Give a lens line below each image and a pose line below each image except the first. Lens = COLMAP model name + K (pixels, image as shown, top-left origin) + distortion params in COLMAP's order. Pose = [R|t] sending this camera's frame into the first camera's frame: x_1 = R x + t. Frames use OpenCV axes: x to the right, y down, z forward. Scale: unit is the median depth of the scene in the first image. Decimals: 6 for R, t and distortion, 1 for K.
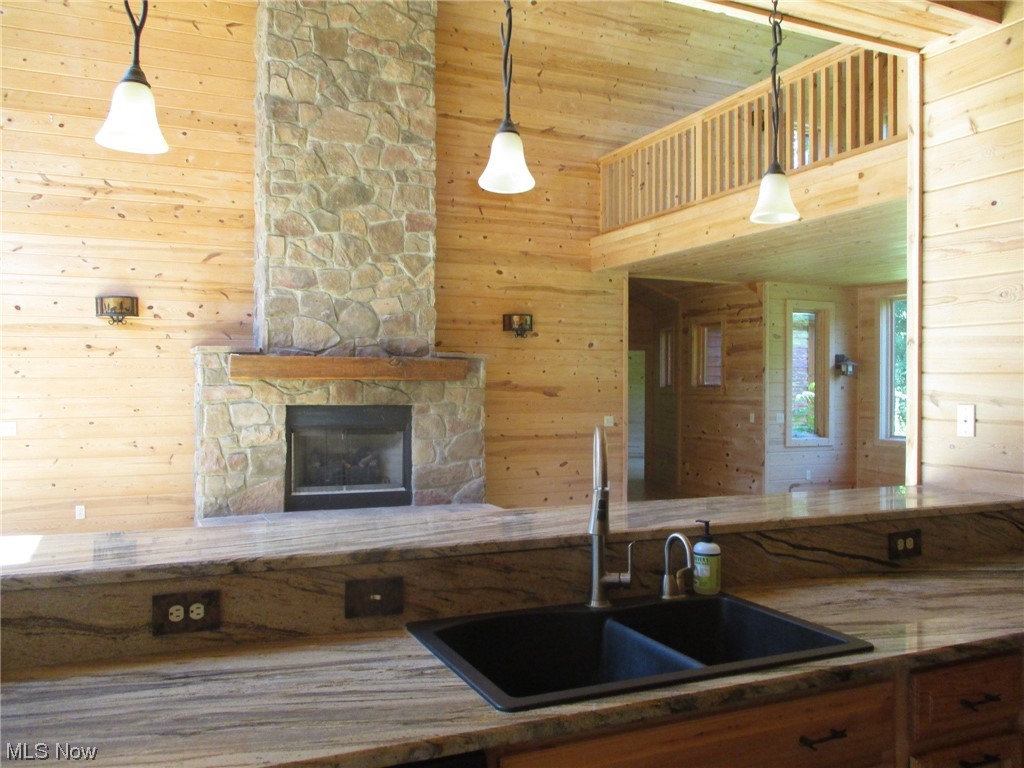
lens RADIAL K [[849.3, 0, 513.3], [0, 849.3, 383.5], [0, 0, 1]] dist [-0.030584, 0.017243]
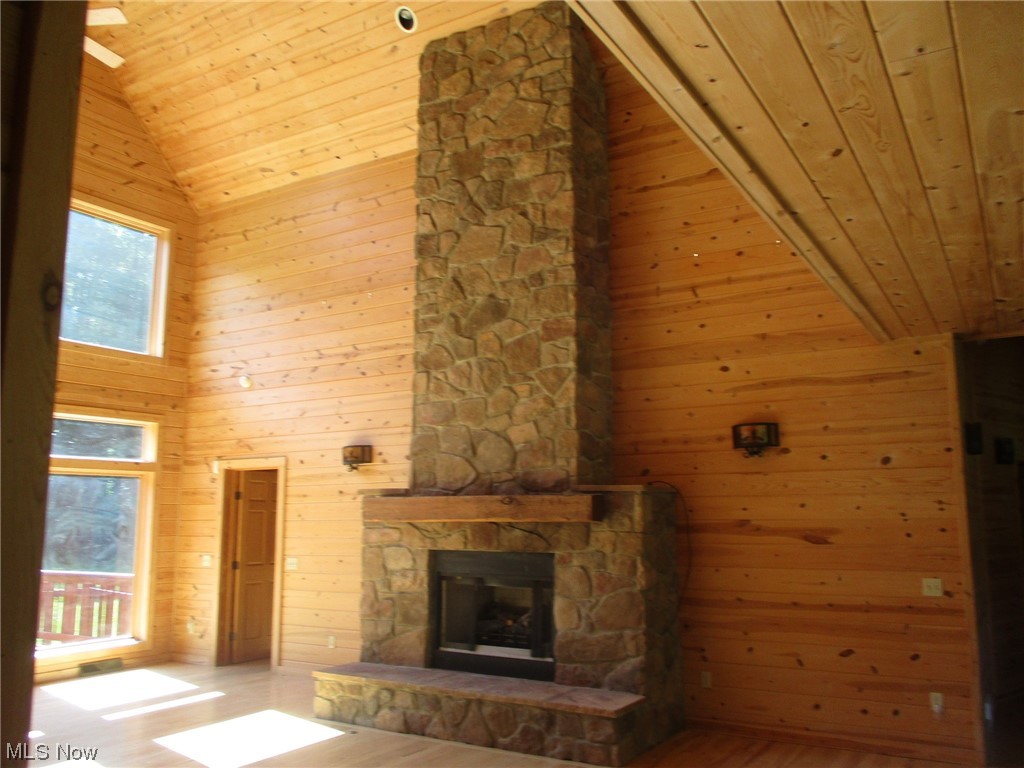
lens RADIAL K [[849.3, 0, 516.2], [0, 849.3, 384.2], [0, 0, 1]] dist [-0.030584, 0.017243]
pose [[0.565020, -0.132315, -0.814399, 0.535935], [0.008619, 0.987950, -0.154532, -0.008604], [0.825032, 0.080294, 0.559352, 0.508791]]
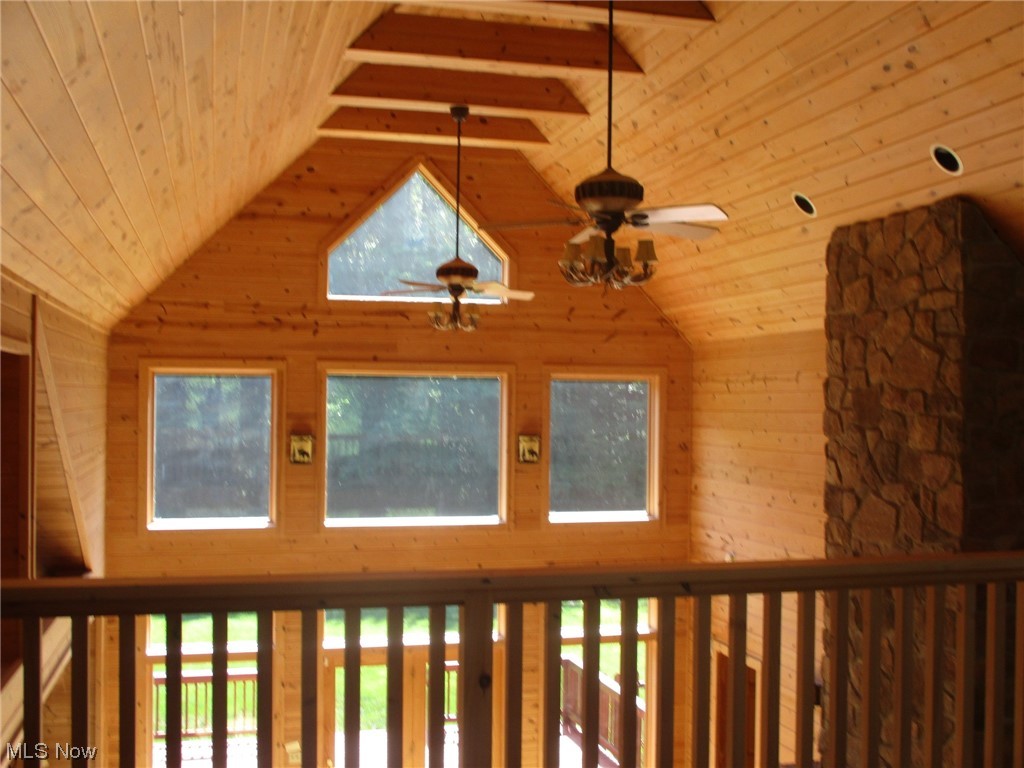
lens RADIAL K [[1113.3, 0, 512.3], [0, 1113.3, 380.8], [0, 0, 1]] dist [-0.098663, 0.000000]
pose [[-0.165418, -0.026437, -0.985869, 0.761306], [-0.008203, 0.999643, -0.025430, -0.382597], [0.986189, 0.003880, -0.165576, 0.816203]]
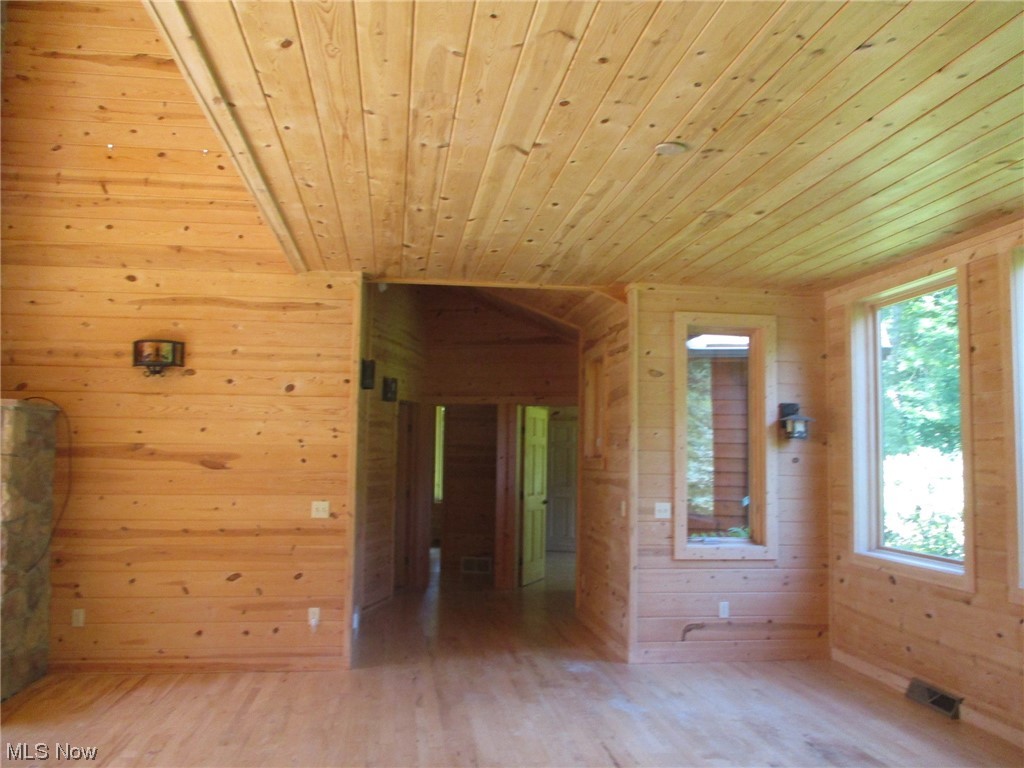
lens RADIAL K [[849.3, 0, 513.2], [0, 849.3, 378.6], [0, 0, 1]] dist [-0.030584, 0.017243]
pose [[0.958159, -0.018007, -0.285669, 0.514990], [-0.007072, 0.996225, -0.086517, 0.001434], [0.286149, 0.084917, 0.954415, 0.528988]]
